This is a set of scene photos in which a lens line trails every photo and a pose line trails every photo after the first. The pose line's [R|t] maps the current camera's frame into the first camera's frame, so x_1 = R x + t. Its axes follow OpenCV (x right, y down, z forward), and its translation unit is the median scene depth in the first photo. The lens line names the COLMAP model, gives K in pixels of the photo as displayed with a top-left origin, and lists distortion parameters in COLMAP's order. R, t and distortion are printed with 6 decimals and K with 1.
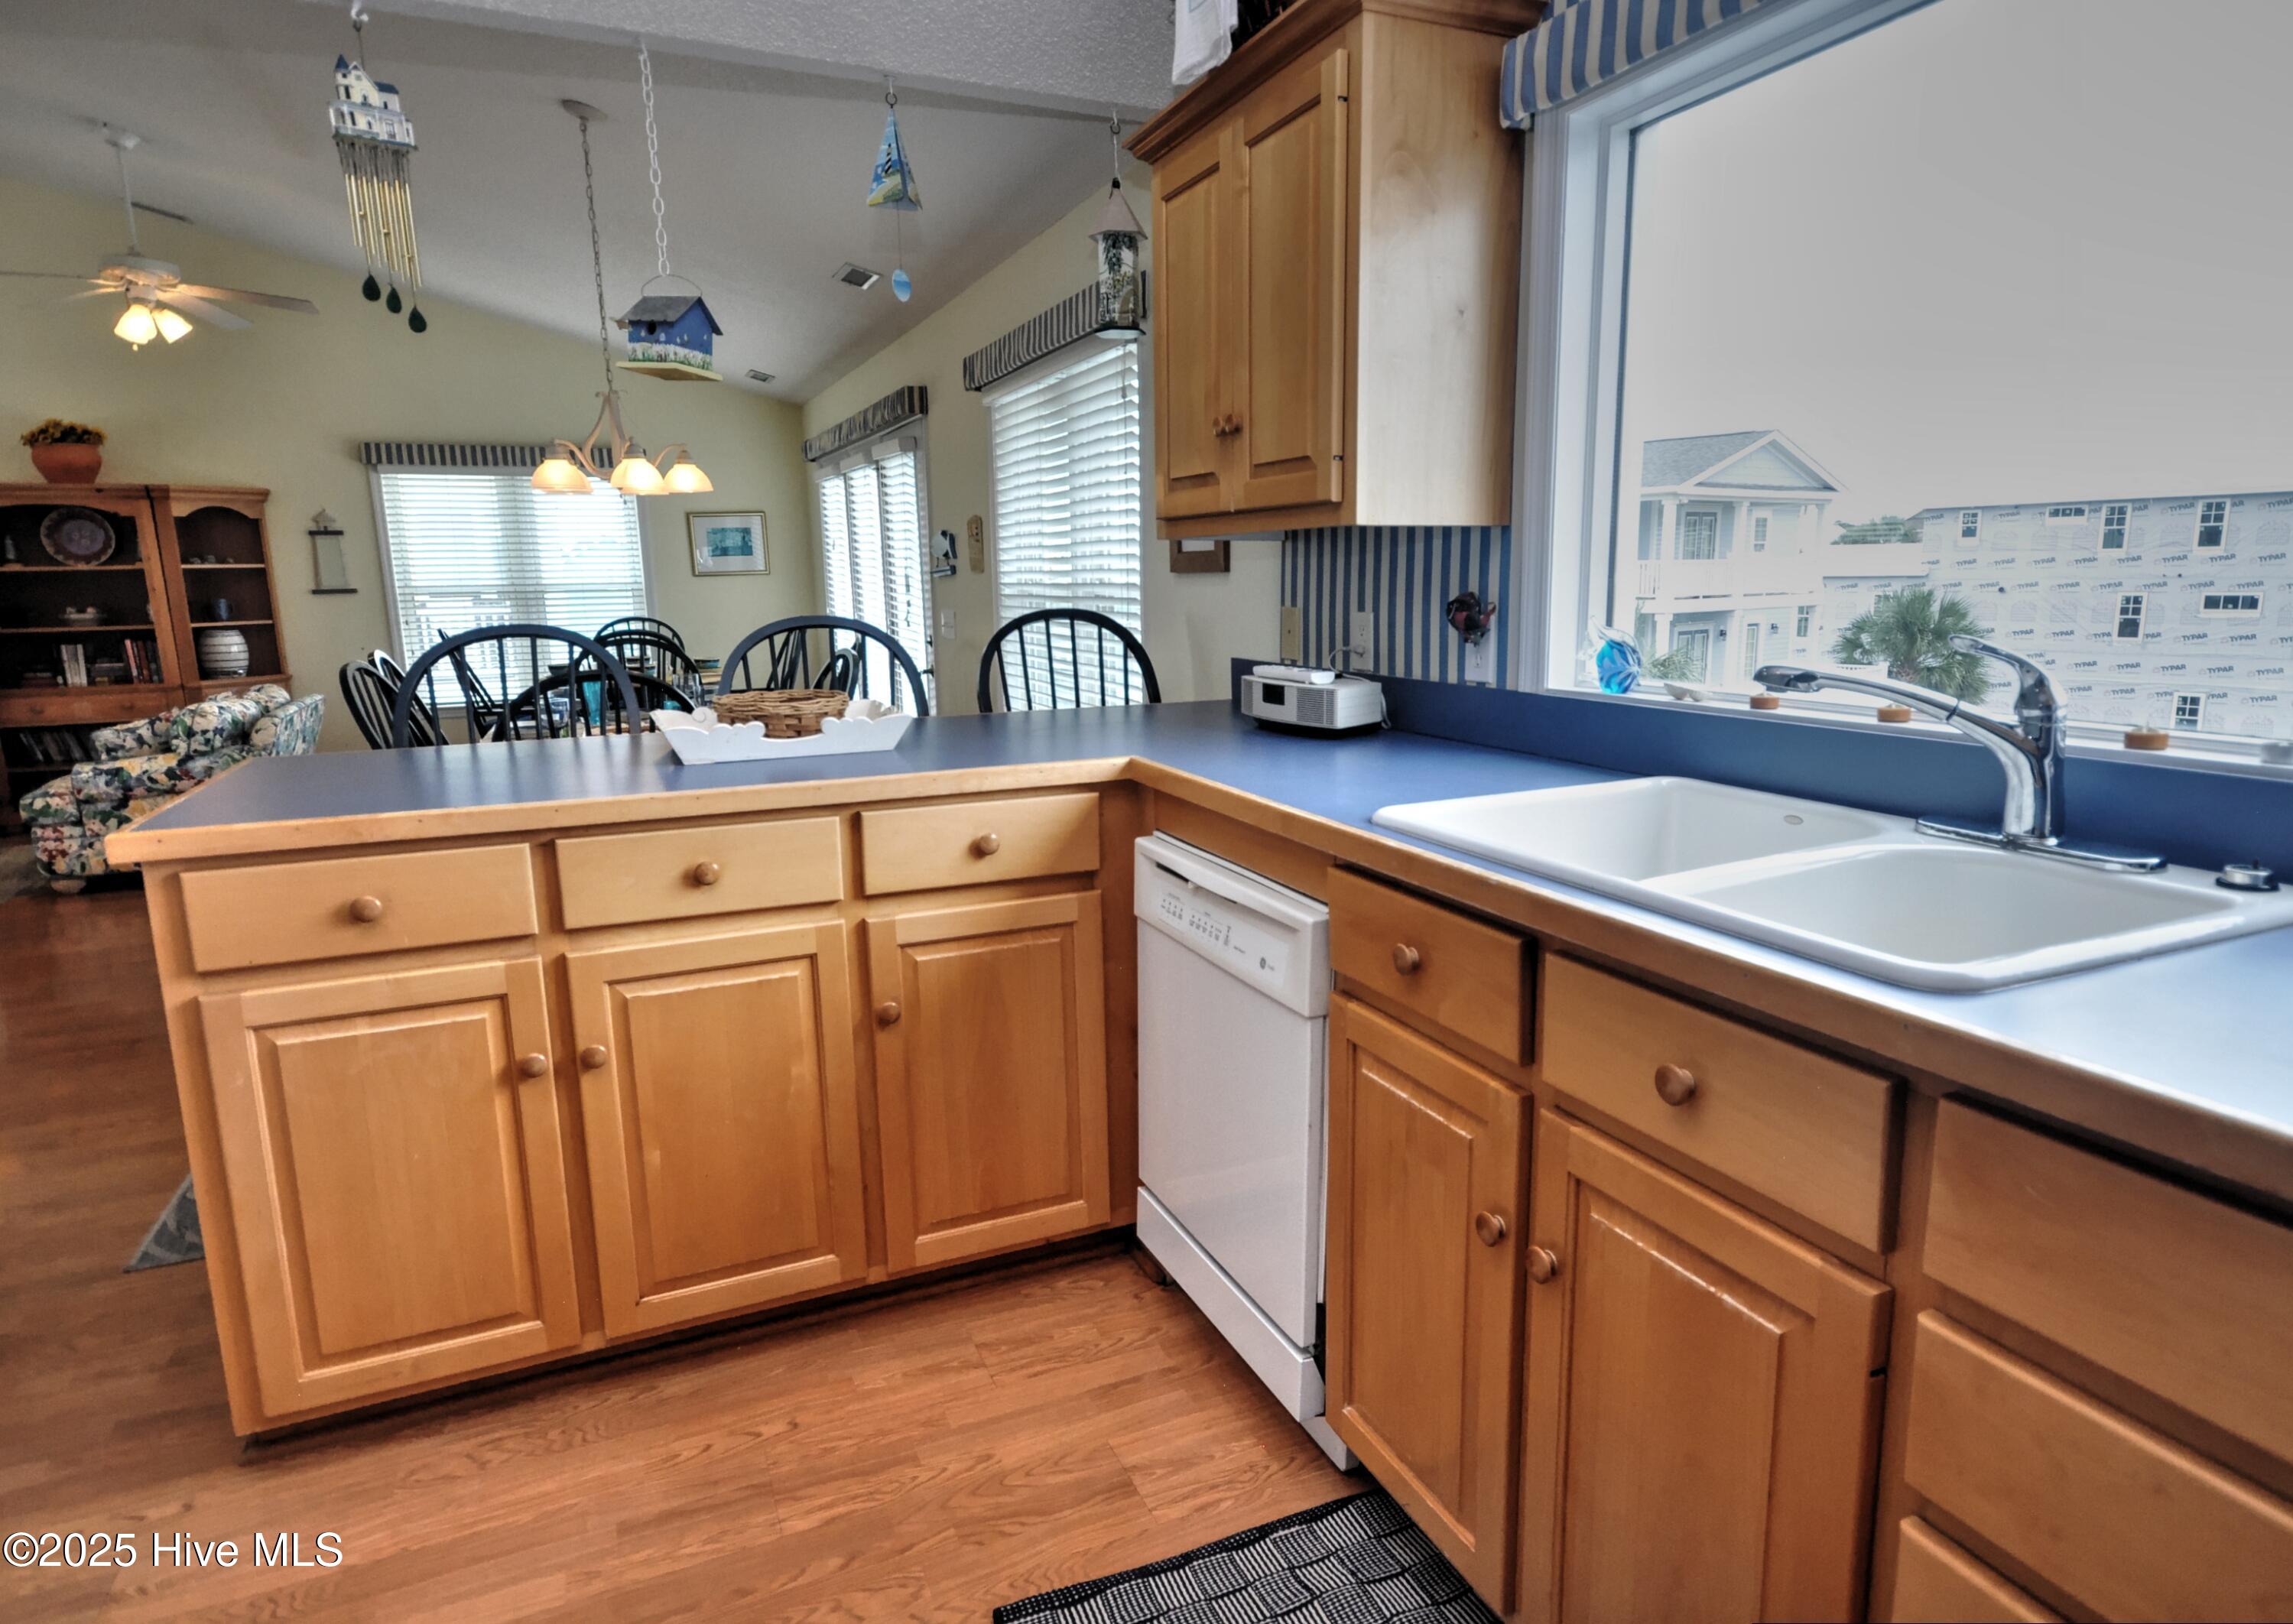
lens RADIAL K [[1280.9, 0, 1165.3], [0, 1280.9, 807.5], [0, 0, 1]] dist [0.003071, 0.000574]
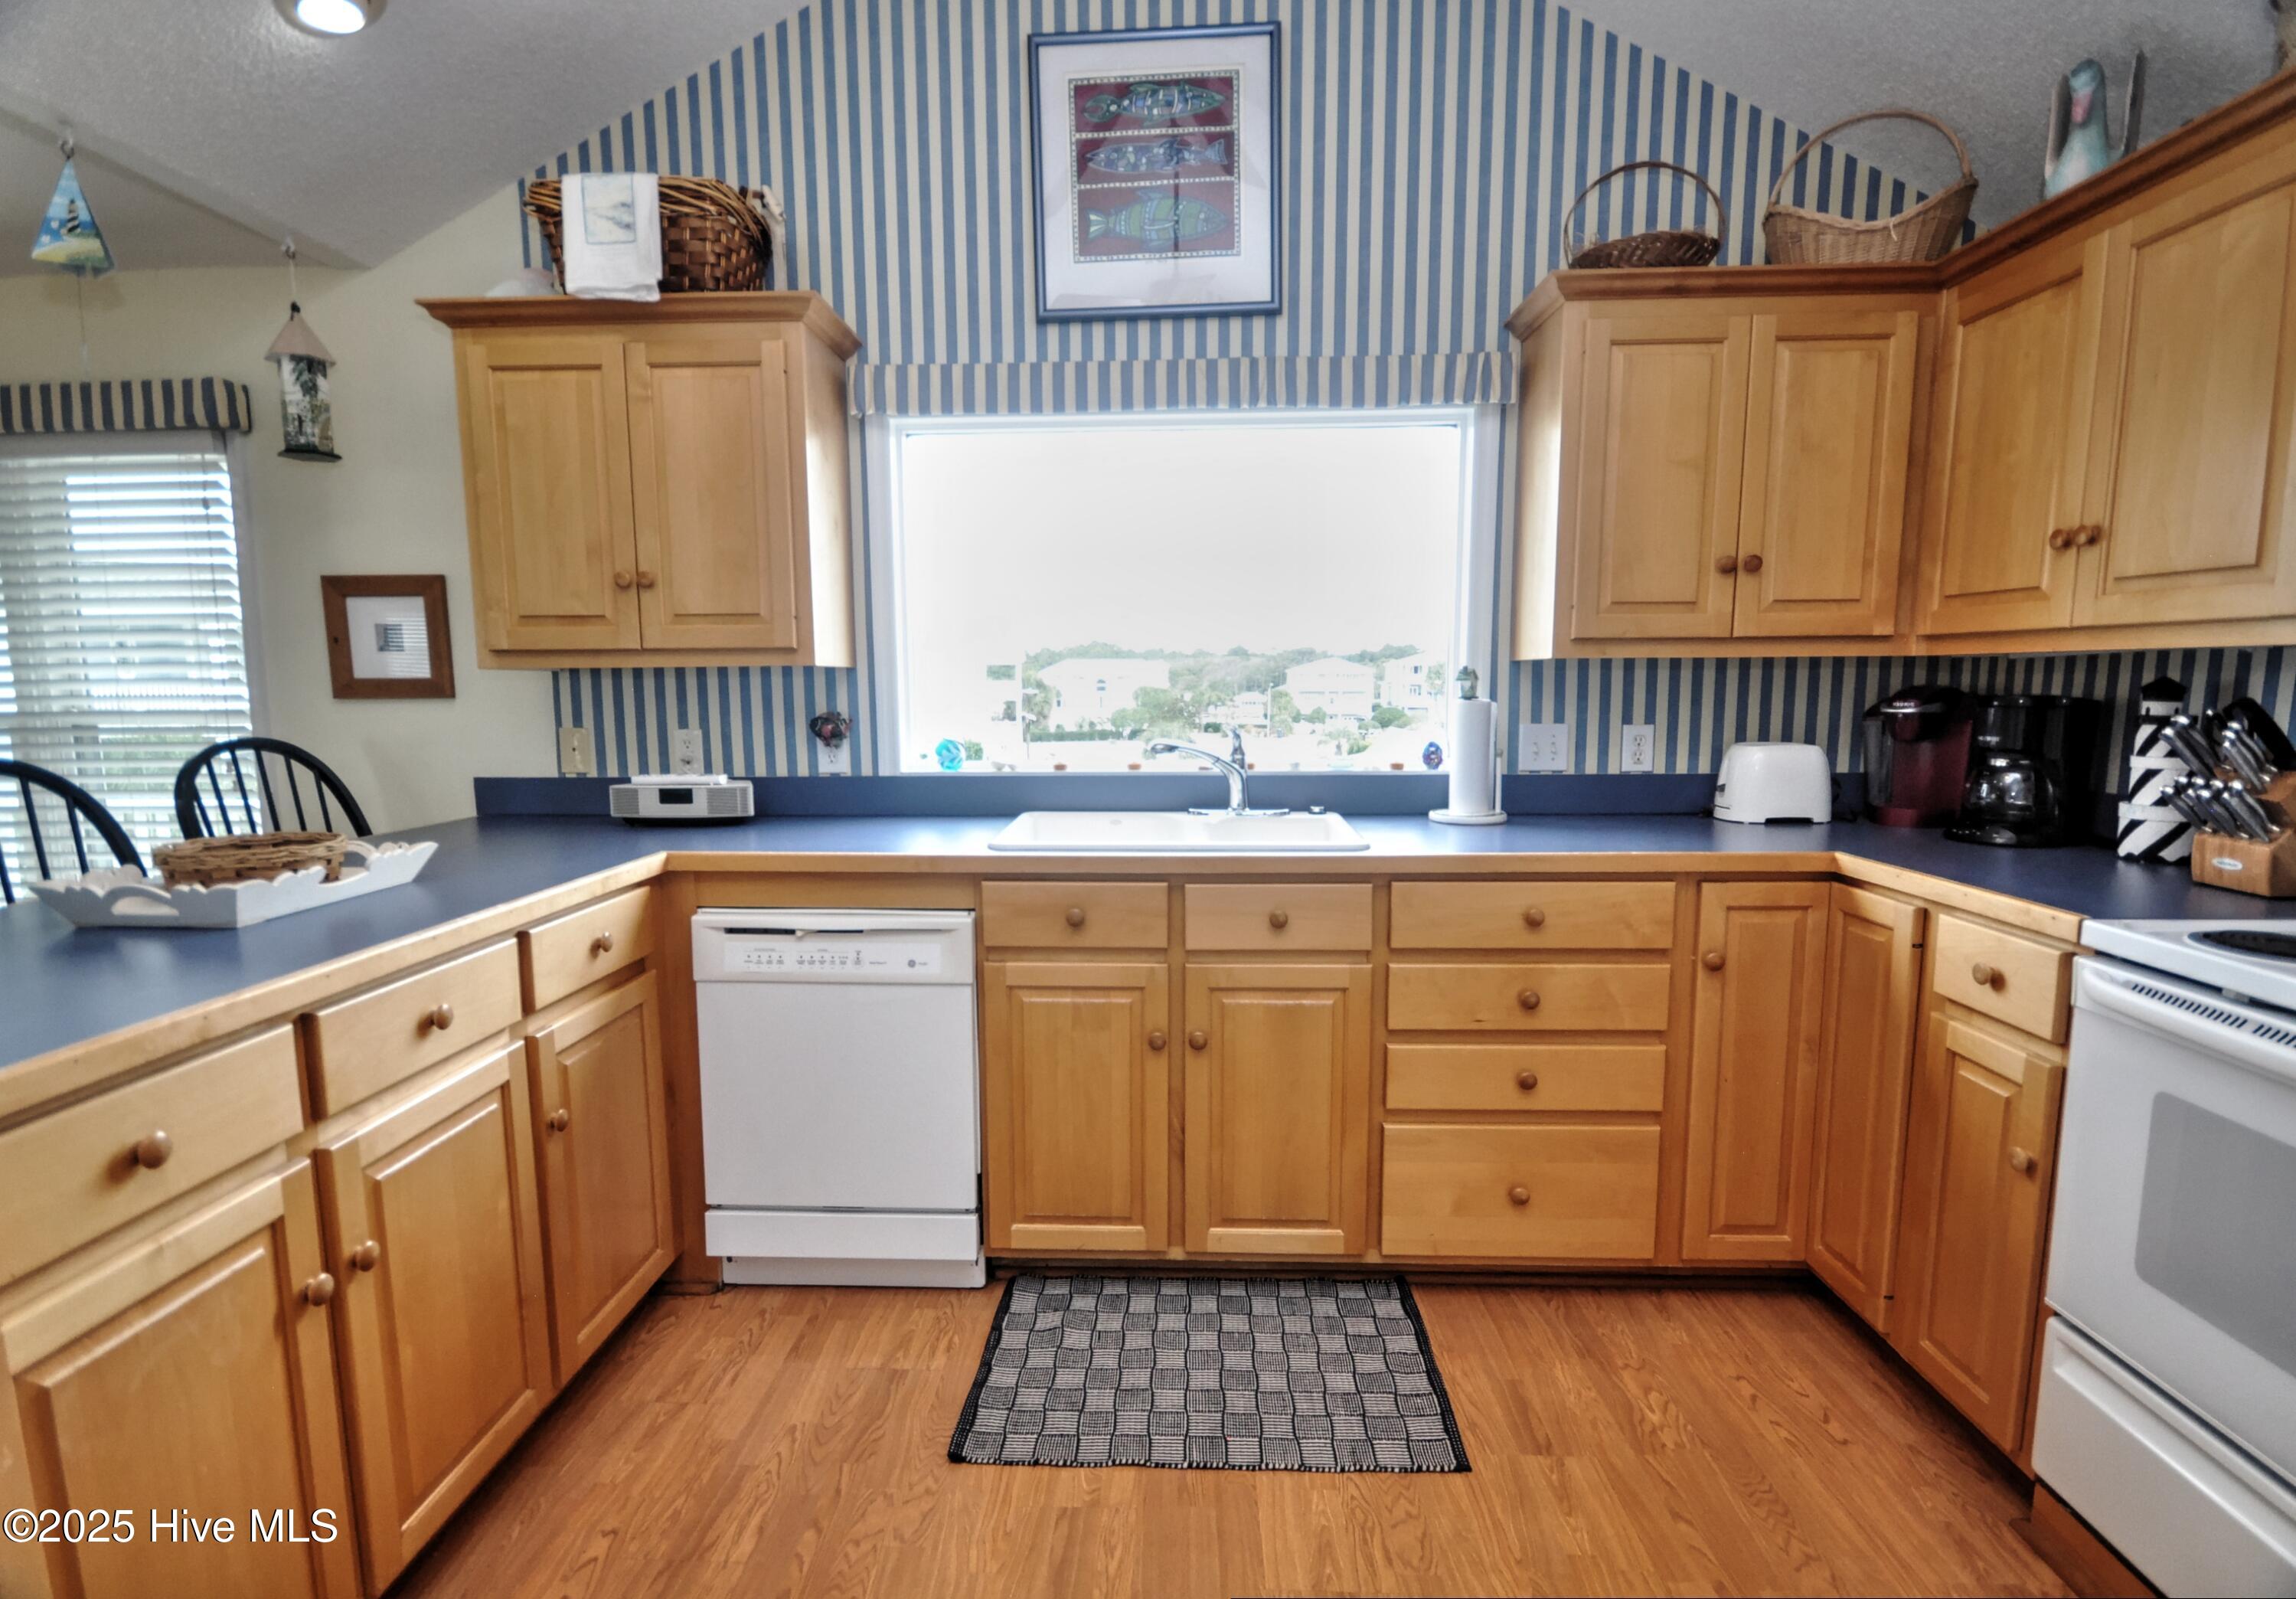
lens RADIAL K [[1090.9, 0, 1128.1], [0, 1090.9, 810.2], [0, 0, 1]] dist [0.001596, -0.000160]
pose [[0.453273, -0.092260, 0.886584, -0.761420], [0.161098, 0.986729, 0.020319, -0.030856], [-0.876693, 0.133617, 0.462121, 0.155971]]
